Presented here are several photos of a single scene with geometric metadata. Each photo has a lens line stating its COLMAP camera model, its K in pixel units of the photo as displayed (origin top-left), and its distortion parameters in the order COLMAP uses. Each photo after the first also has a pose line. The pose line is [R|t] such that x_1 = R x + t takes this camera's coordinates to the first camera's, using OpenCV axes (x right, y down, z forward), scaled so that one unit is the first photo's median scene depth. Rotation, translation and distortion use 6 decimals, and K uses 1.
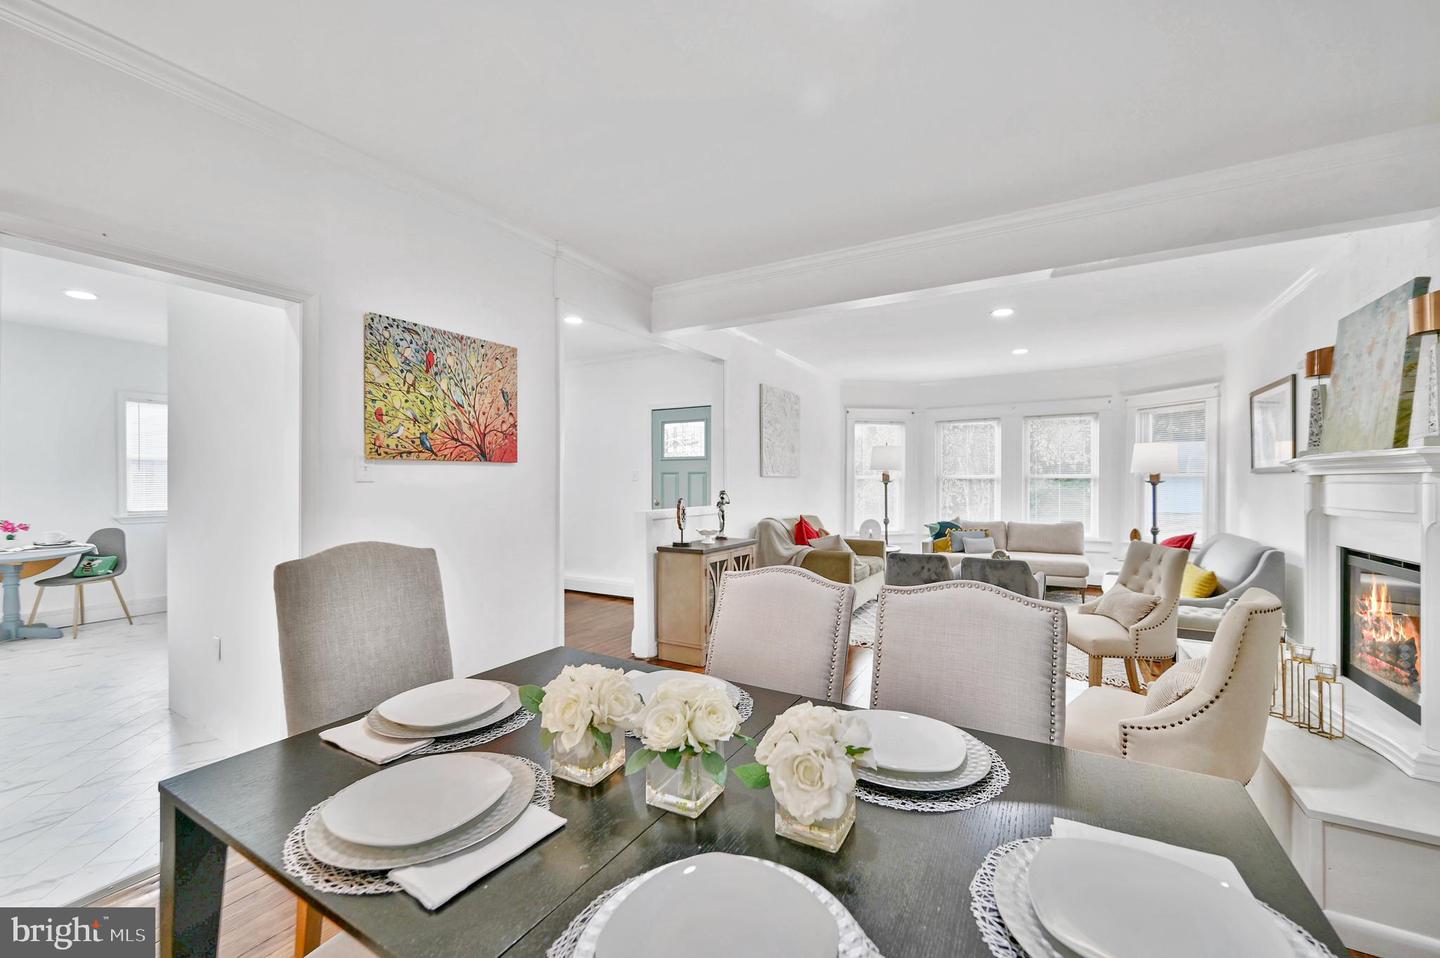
lens RADIAL K [[571.4, 0, 726.8], [0, 571.4, 476.4], [0, 0, 1]] dist [-0.001001, 0.000331]
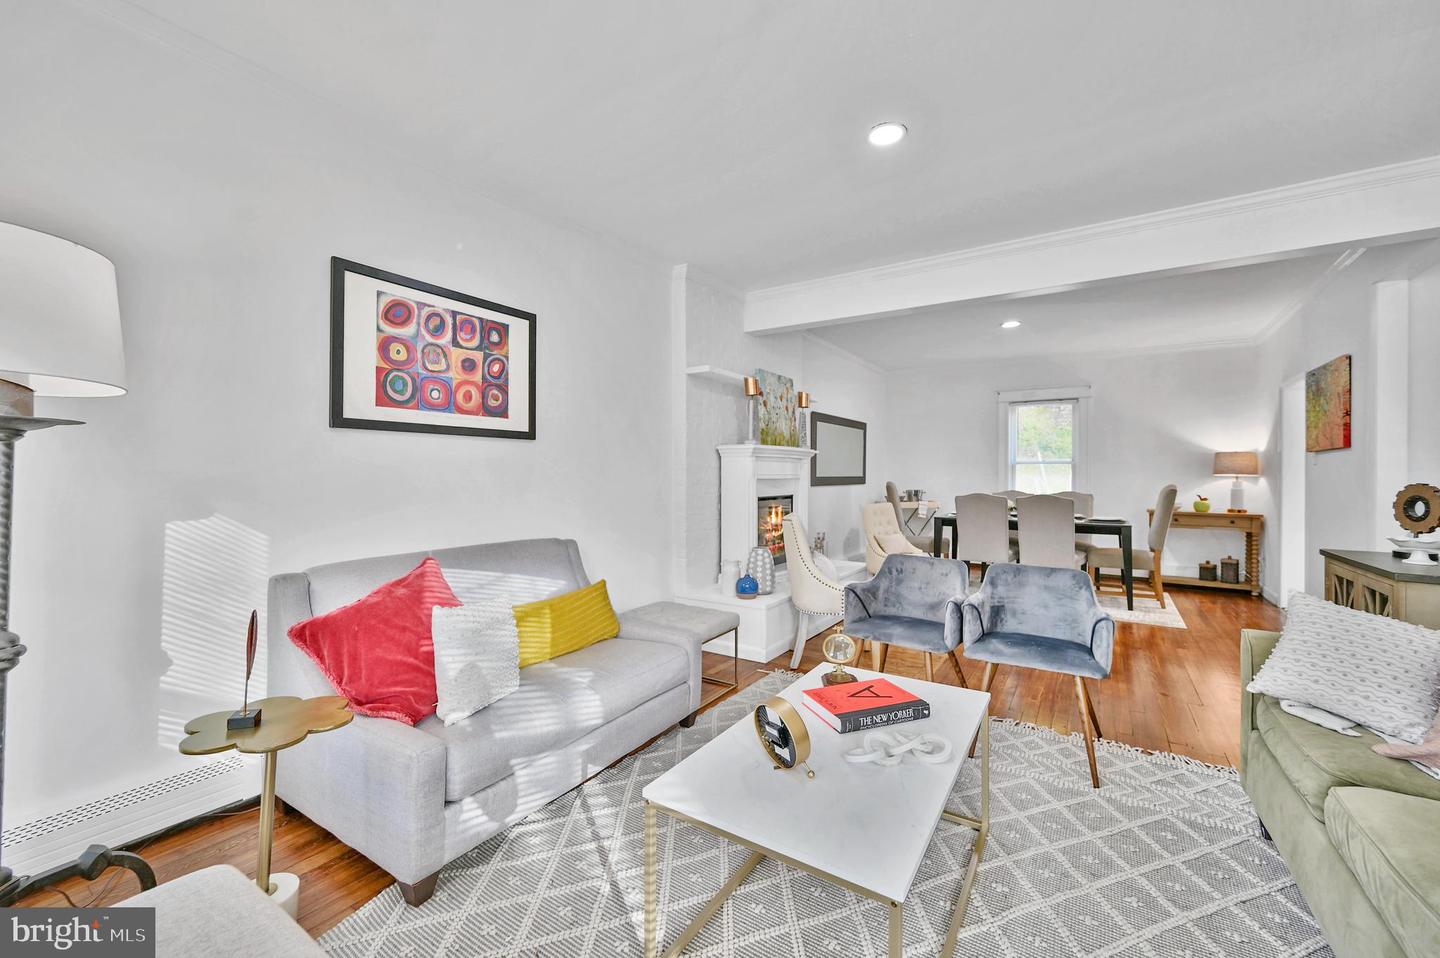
lens RADIAL K [[569.3, 0, 726.1], [0, 569.3, 475.3], [0, 0, 1]] dist [0.000032, 0.000041]
pose [[-0.998465, -0.005961, 0.055064, 0.451696], [-0.006258, 0.999967, -0.005219, 0.027846], [-0.055031, -0.005556, -0.998469, 1.159244]]
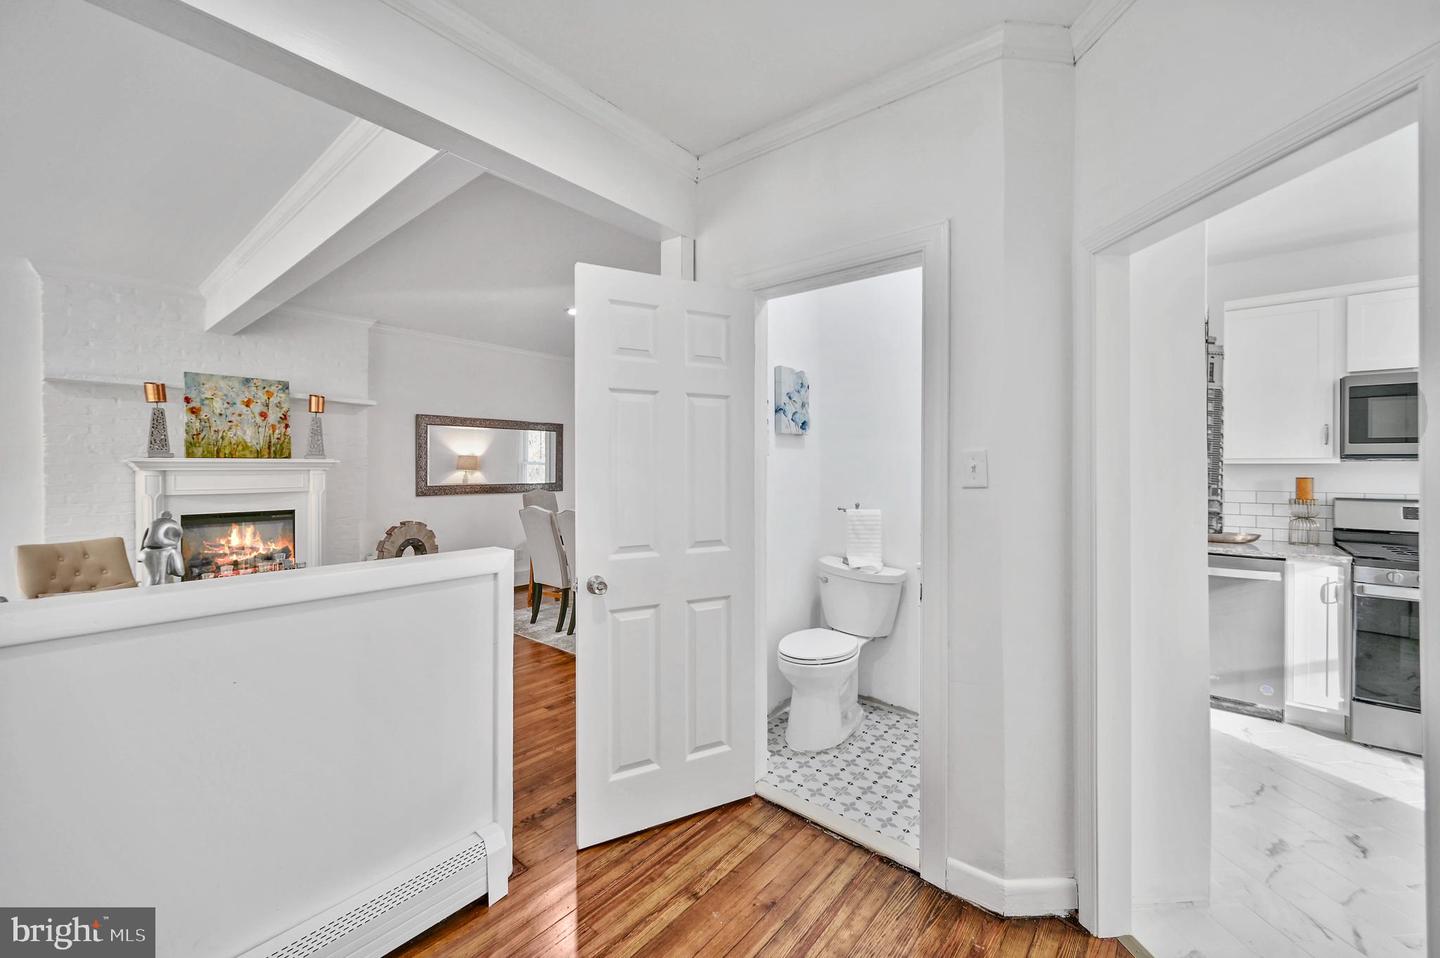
lens RADIAL K [[574.3, 0, 724.2], [0, 574.3, 468.7], [0, 0, 1]] dist [-0.000124, -0.000292]
pose [[-0.986521, -0.003905, 0.163589, -0.278478], [-0.004442, 0.999986, -0.002919, -0.003148], [-0.163575, -0.003606, -0.986524, 0.976073]]
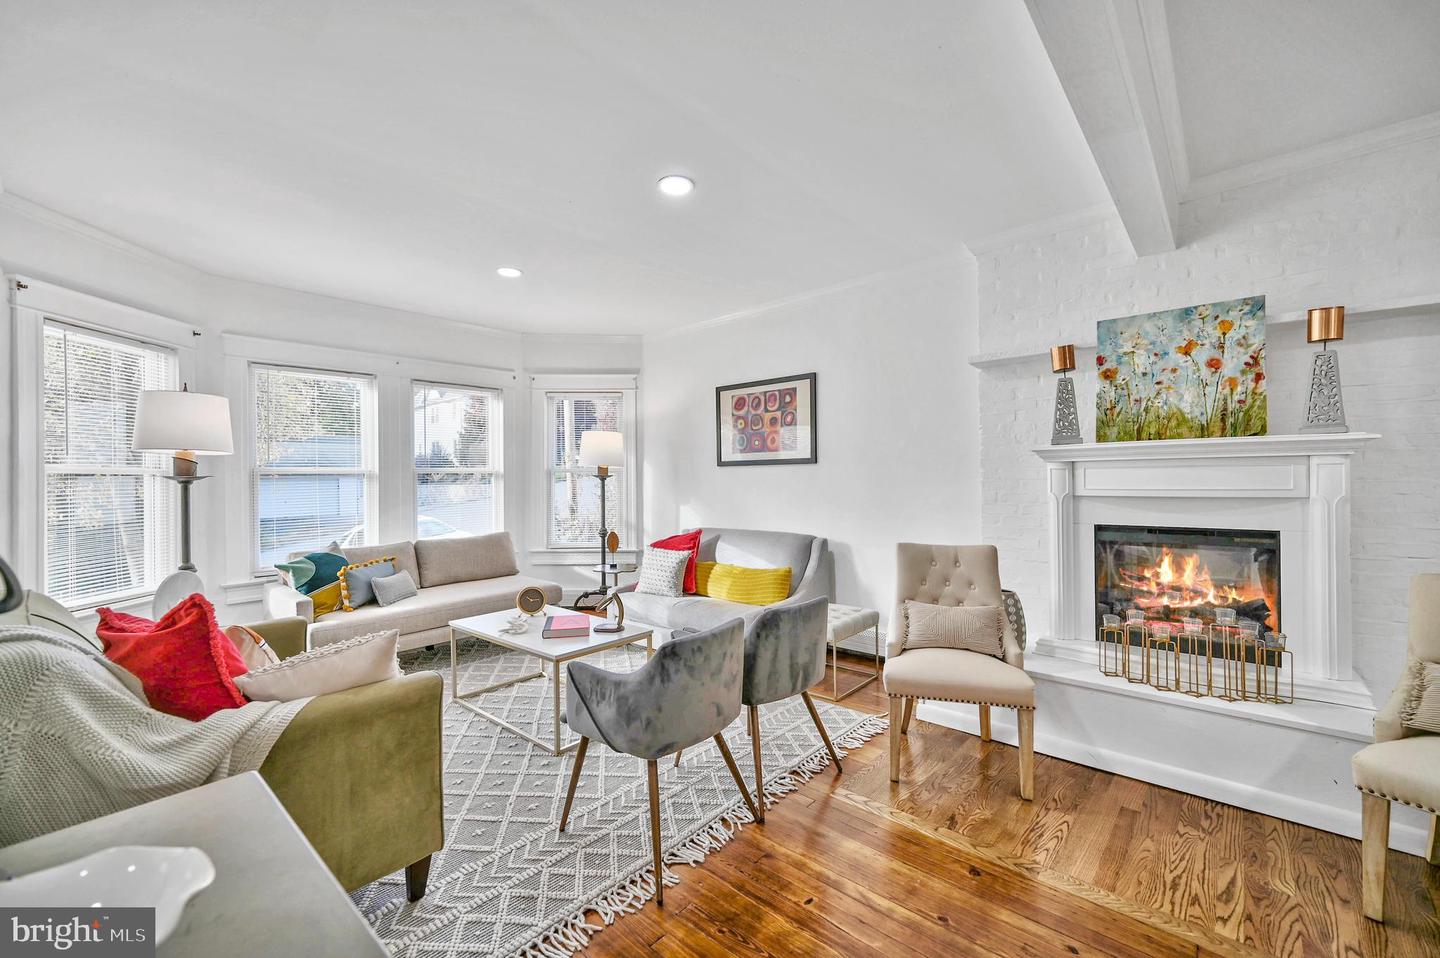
lens RADIAL K [[577.7, 0, 720.9], [0, 577.7, 480.4], [0, 0, 1]] dist [0.001343, 0.000119]
pose [[0.194834, -0.004197, 0.980827, -0.075718], [0.002667, 0.999989, 0.003749, 0.012741], [-0.980833, 0.001886, 0.194843, 0.631425]]
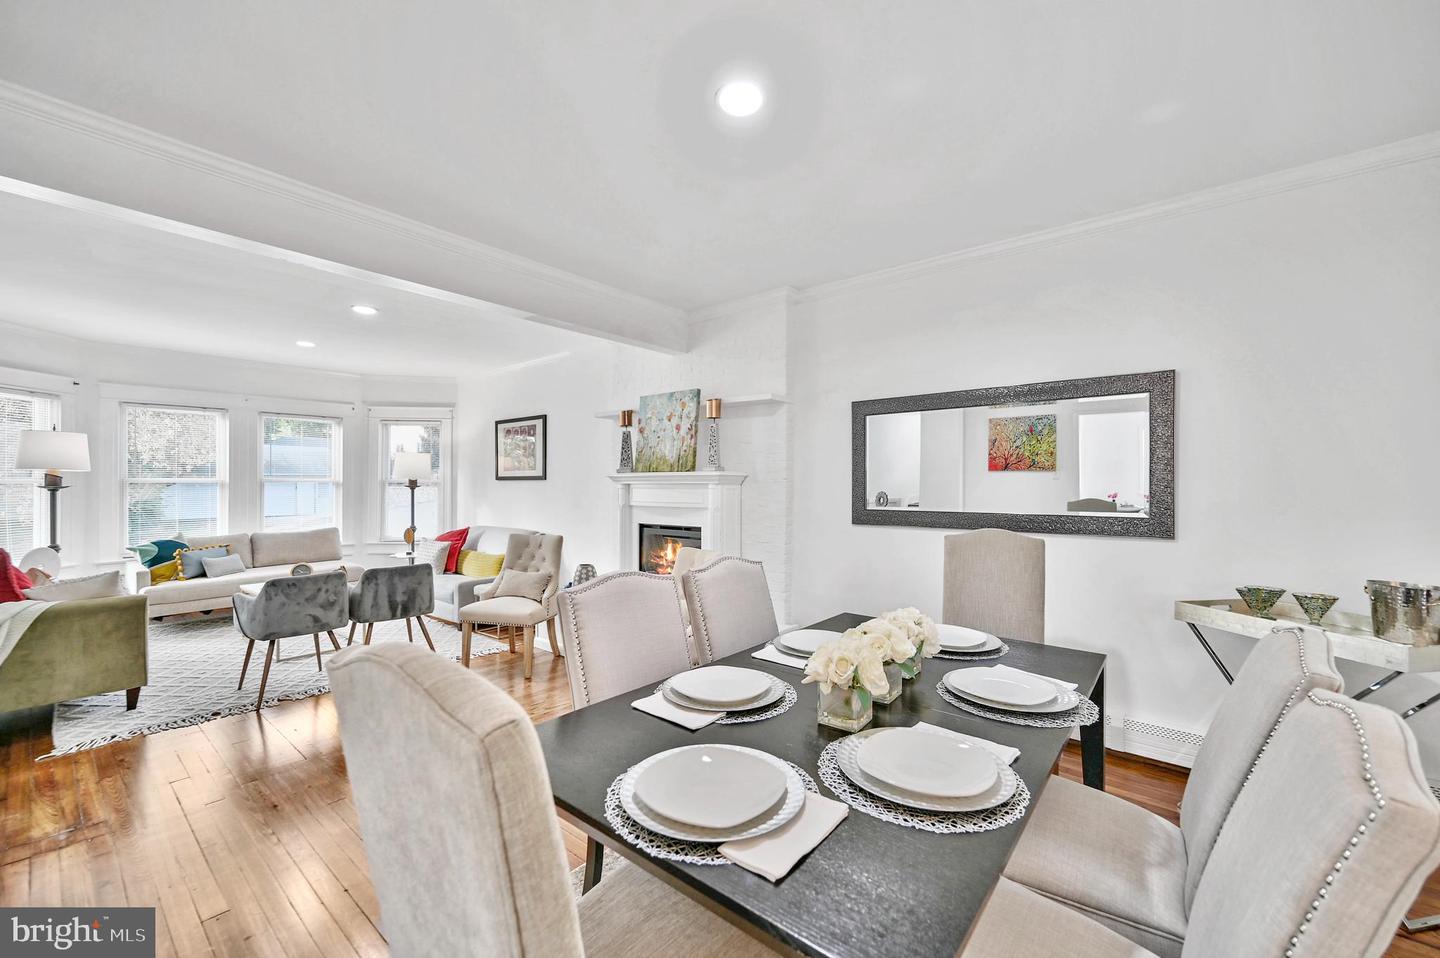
lens RADIAL K [[569.9, 0, 724.2], [0, 569.9, 486.2], [0, 0, 1]] dist [0.000205, -0.000076]
pose [[0.163277, -0.003716, 0.986573, -0.270672], [-0.008854, 0.999947, 0.005231, -0.002381], [-0.986540, -0.009589, 0.163236, 0.188201]]
